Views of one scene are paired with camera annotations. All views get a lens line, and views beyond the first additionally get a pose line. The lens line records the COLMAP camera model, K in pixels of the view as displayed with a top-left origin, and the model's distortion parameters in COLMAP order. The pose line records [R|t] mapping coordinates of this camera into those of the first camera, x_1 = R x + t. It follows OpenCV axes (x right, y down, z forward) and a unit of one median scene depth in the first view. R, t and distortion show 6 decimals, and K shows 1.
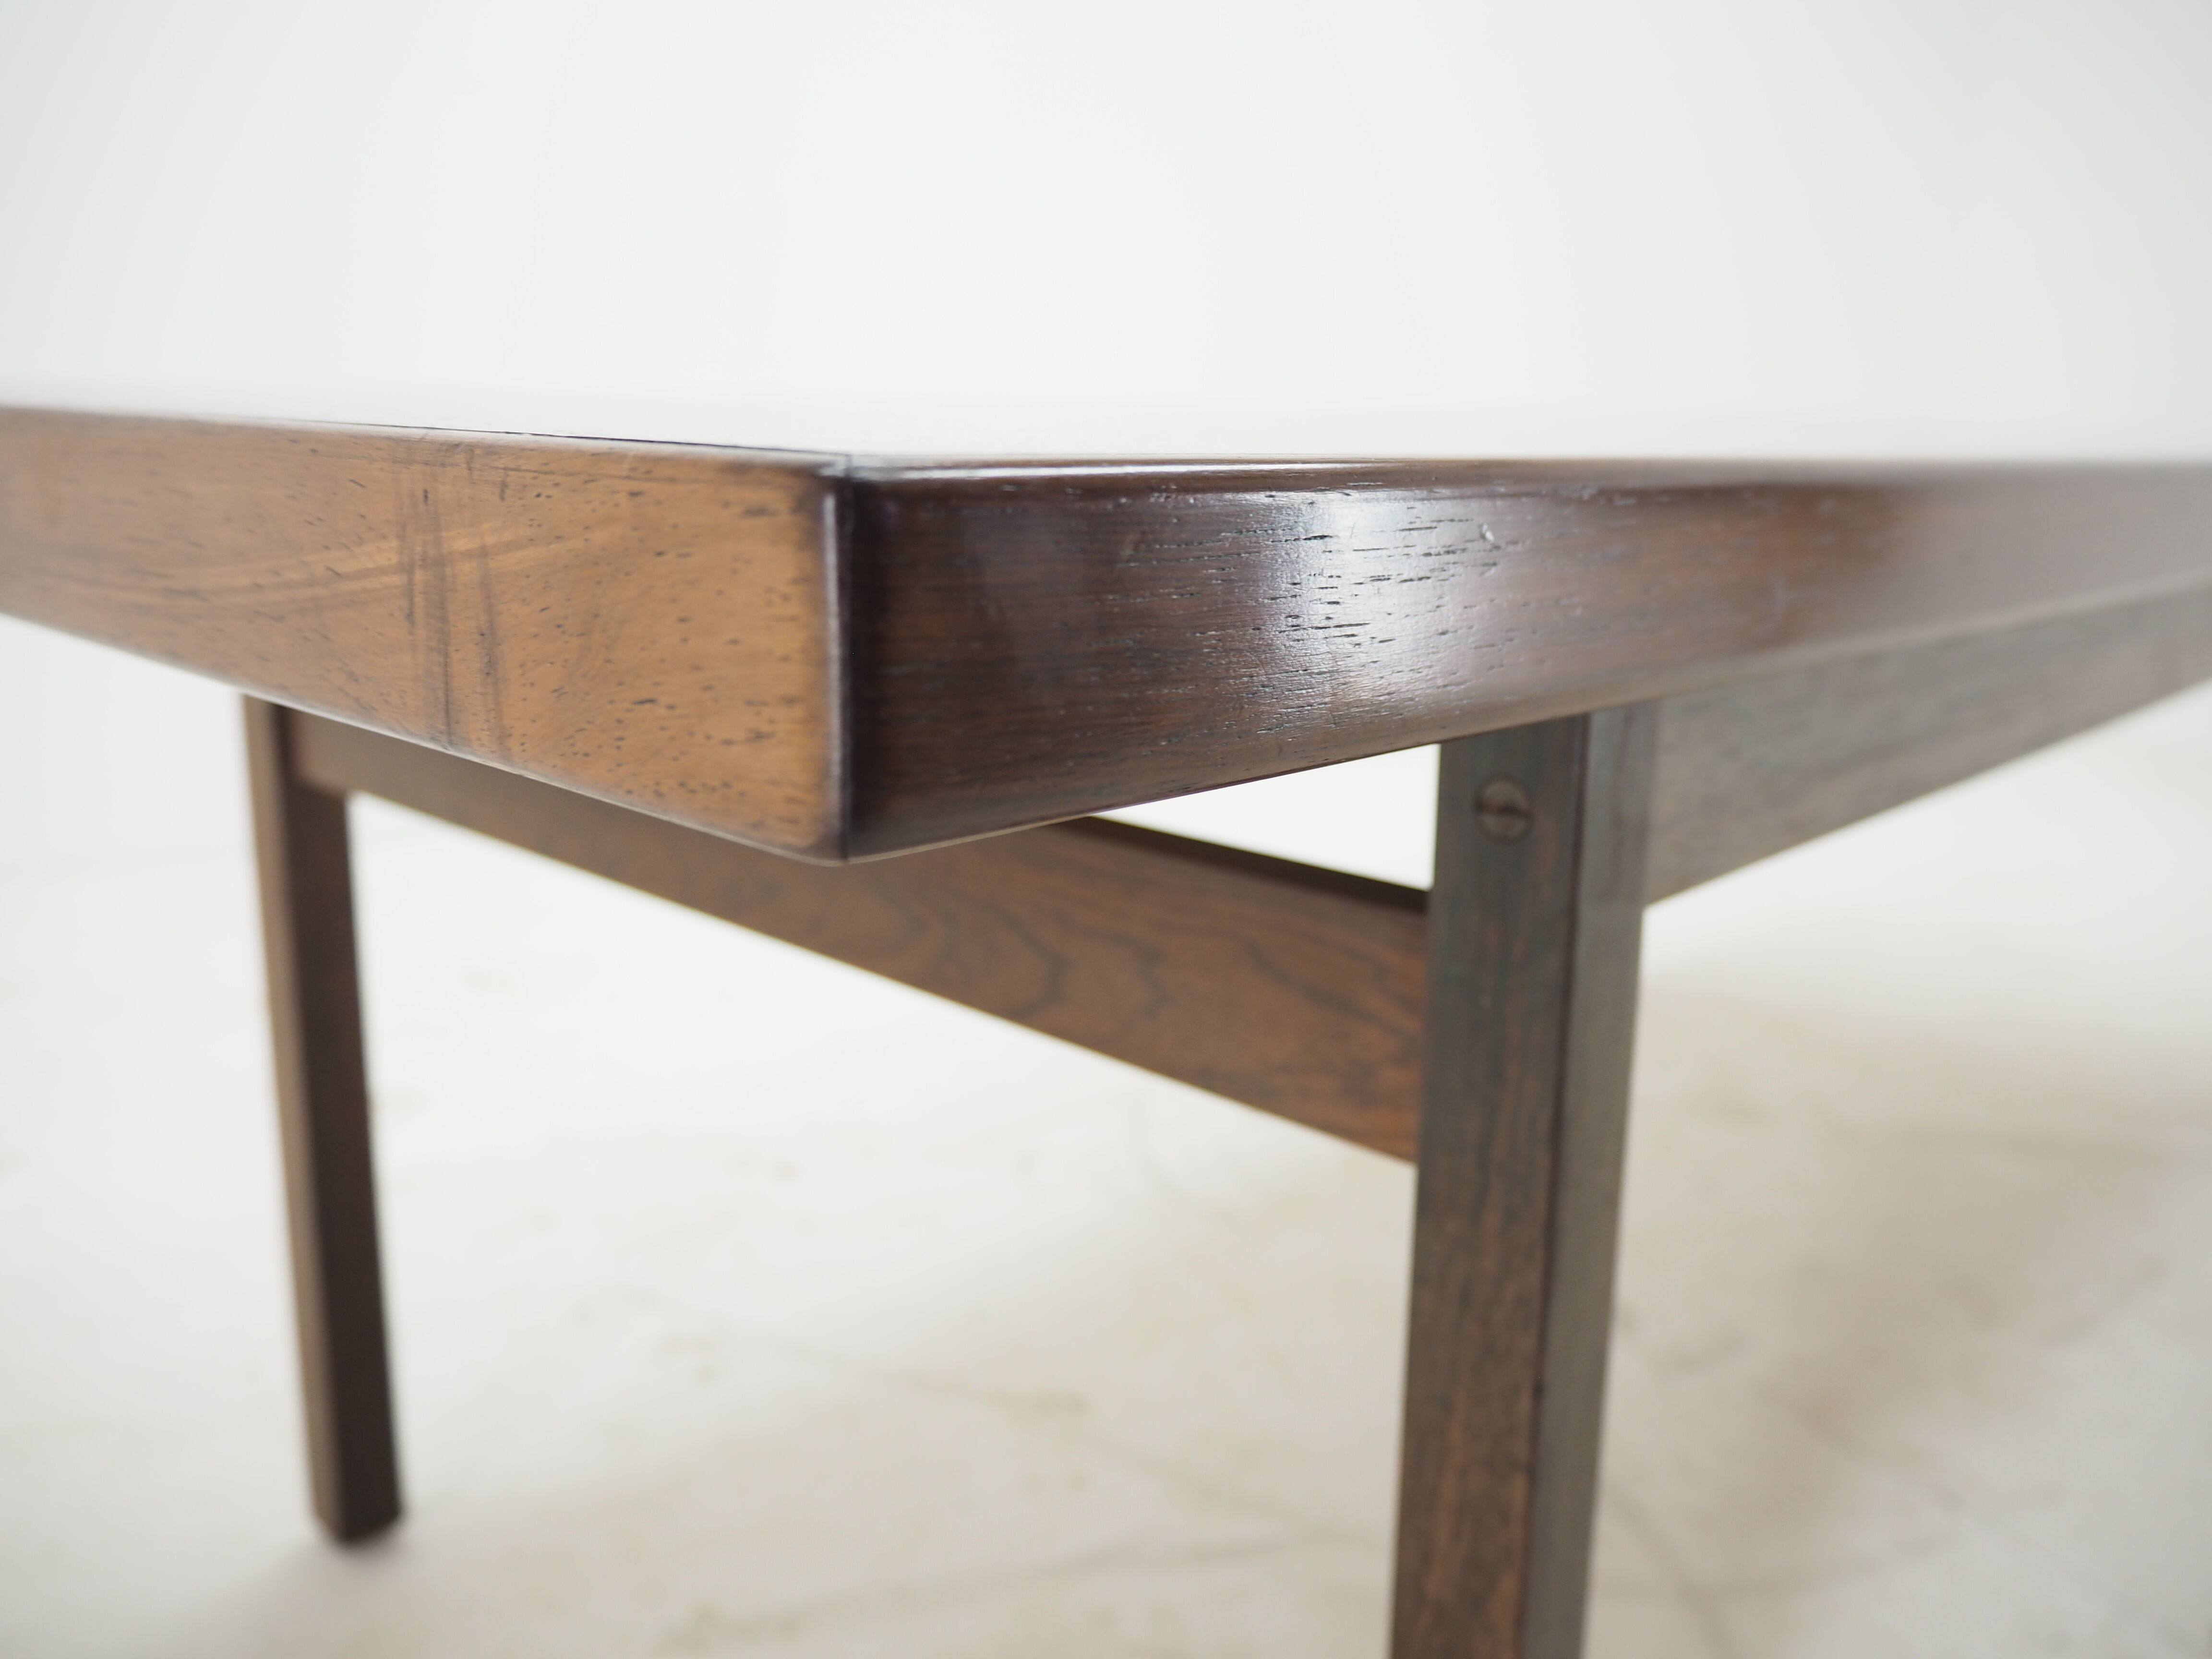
lens RADIAL K [[1846.0, 0, 1101.7], [0, 1846.0, 824.1], [0, 0, 1]] dist [-0.045313, 0.017875]
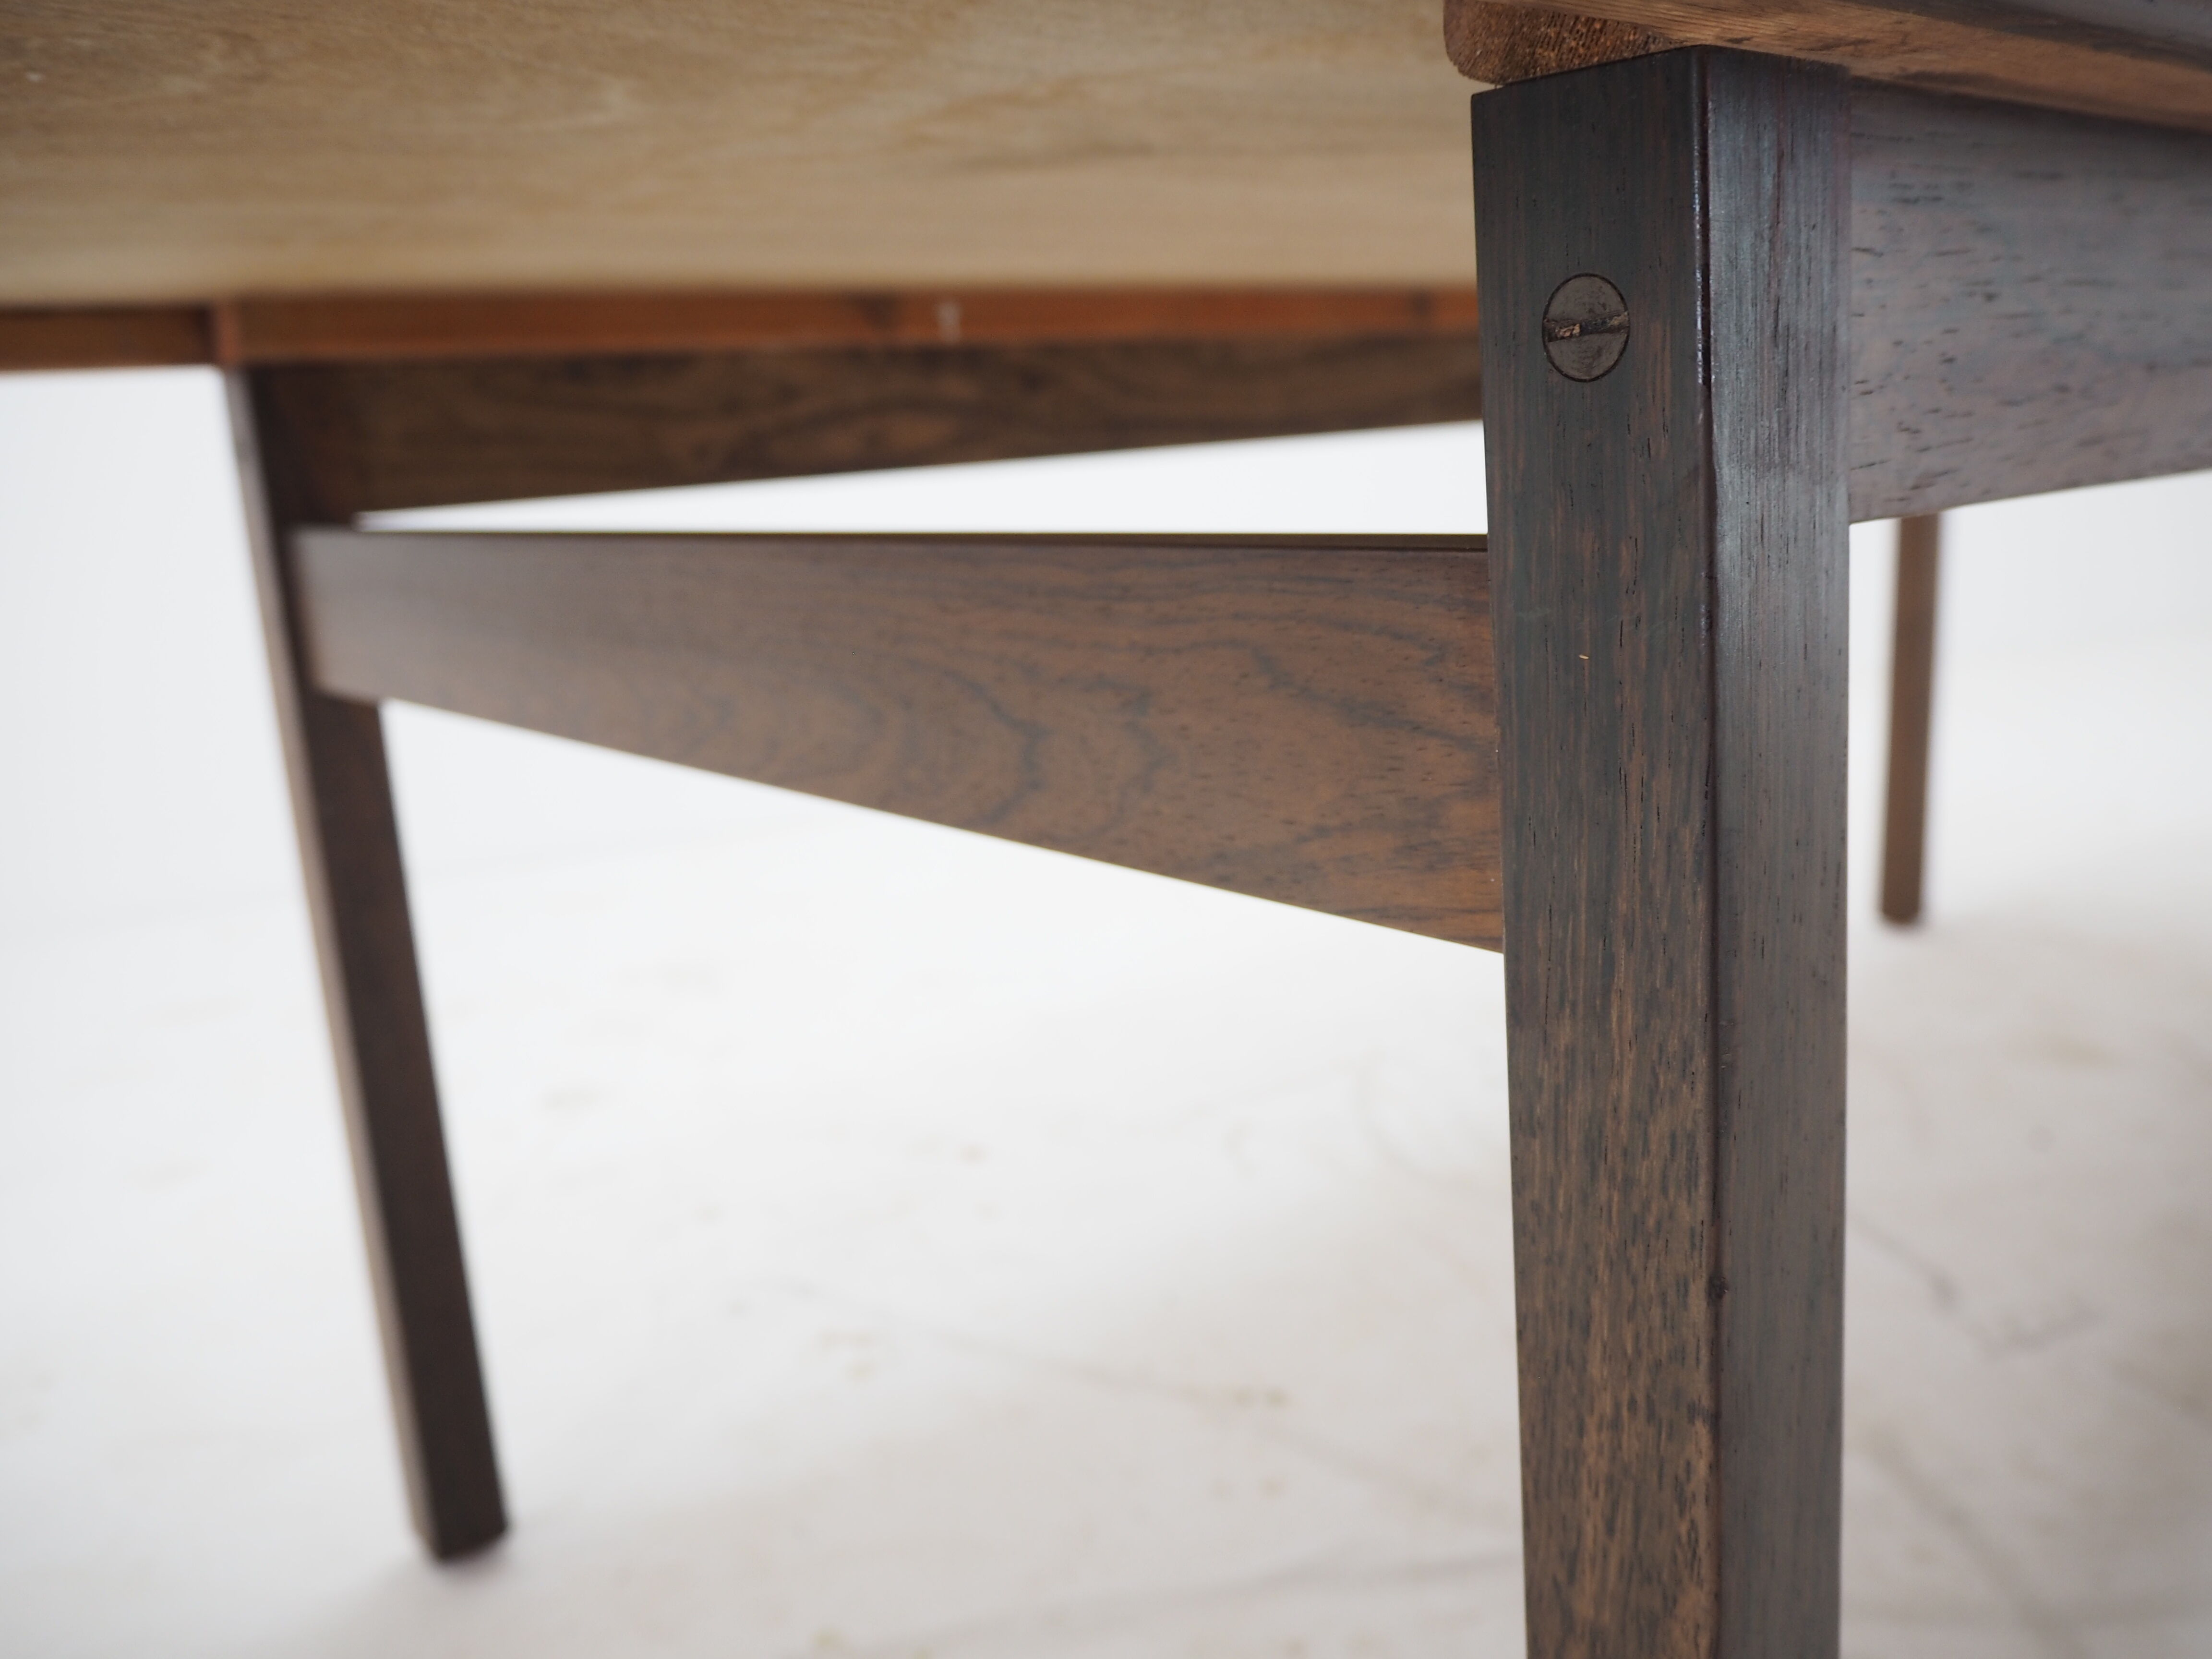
lens RADIAL K [[1846.0, 0, 1109.0], [0, 1846.0, 834.9], [0, 0, 1]] dist [-0.045313, 0.017875]
pose [[0.987042, -0.057364, -0.149856, 0.130704], [0.056225, 0.998348, -0.011827, 0.144854], [0.150287, 0.003248, 0.988637, 0.338907]]
